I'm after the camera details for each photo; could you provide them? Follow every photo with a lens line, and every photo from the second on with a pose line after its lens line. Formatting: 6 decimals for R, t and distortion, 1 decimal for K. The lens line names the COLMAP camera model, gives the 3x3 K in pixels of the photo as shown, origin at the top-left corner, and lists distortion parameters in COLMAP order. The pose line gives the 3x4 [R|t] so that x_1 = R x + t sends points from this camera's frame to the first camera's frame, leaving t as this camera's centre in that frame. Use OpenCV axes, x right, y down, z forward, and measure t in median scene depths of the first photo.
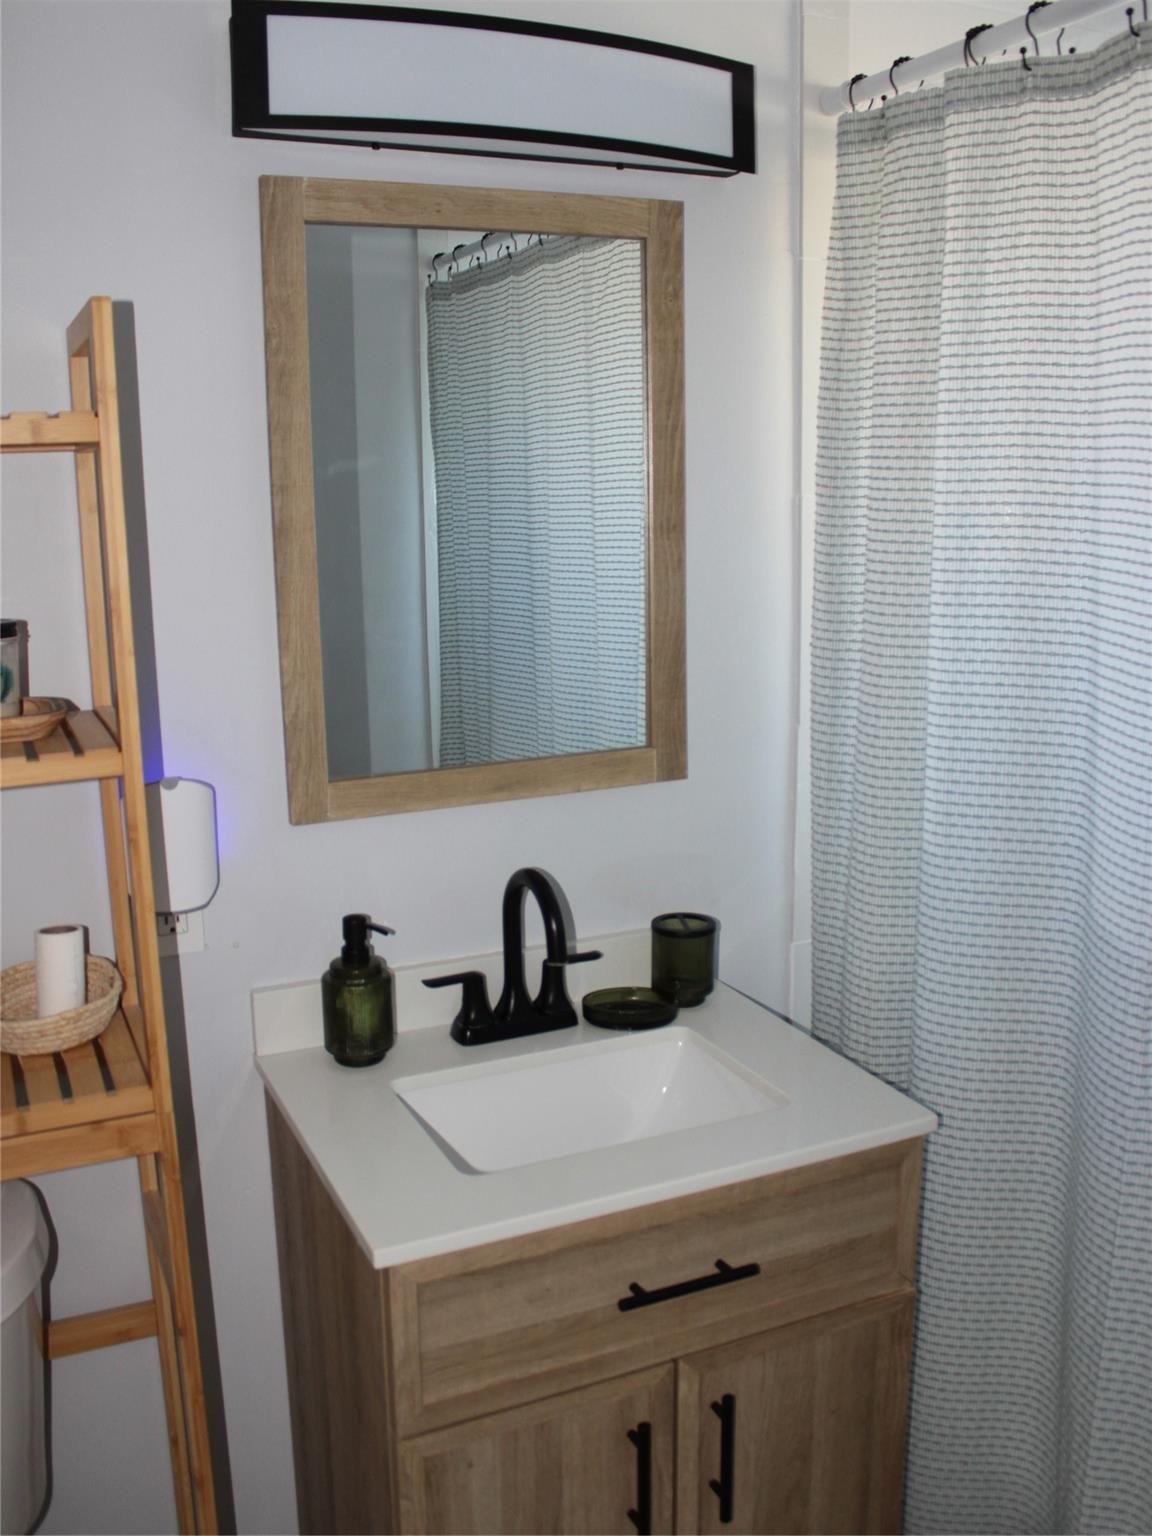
lens RADIAL K [[1438.5, 0, 576.0], [0, 1438.5, 768.0], [0, 0, 1]] dist [-0.194824, 0.155099]
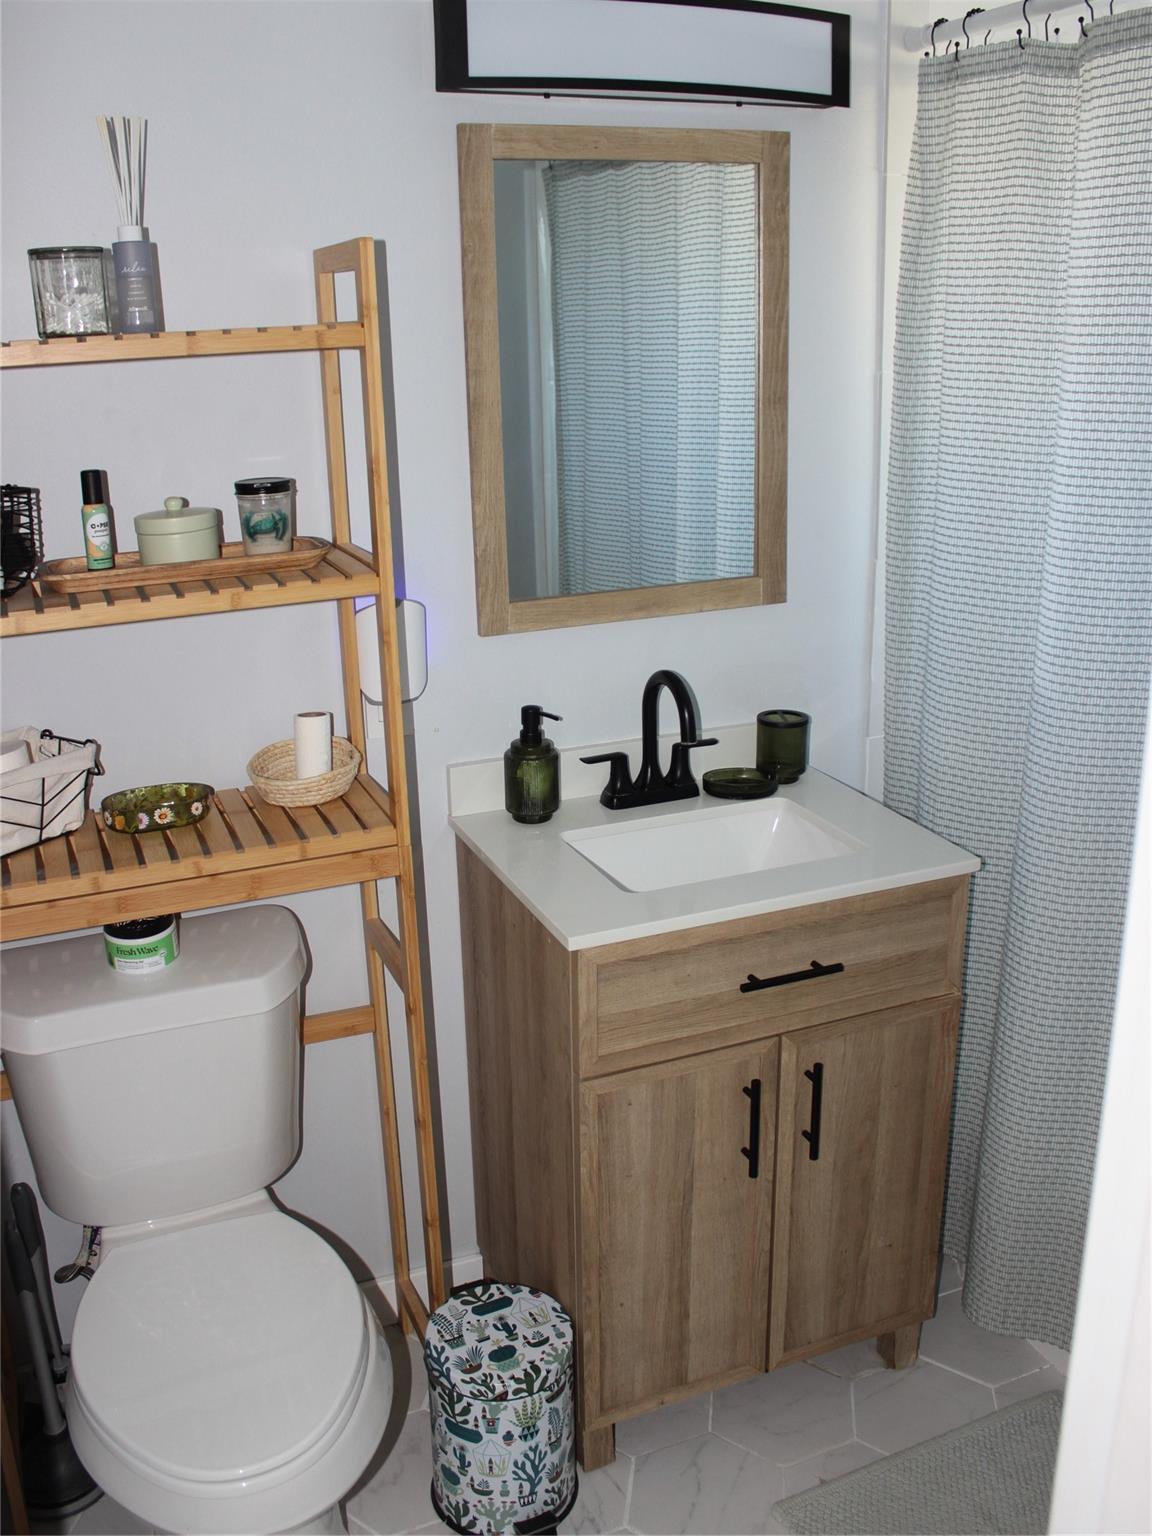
lens RADIAL K [[1448.8, 0, 548.7], [0, 1448.8, 760.7], [0, 0, 1]] dist [-0.185338, 0.159473]
pose [[0.998111, 0.008082, -0.060899, -0.058380], [-0.001603, 0.994396, 0.105710, 0.013868], [0.061412, -0.105413, 0.992530, -0.301554]]
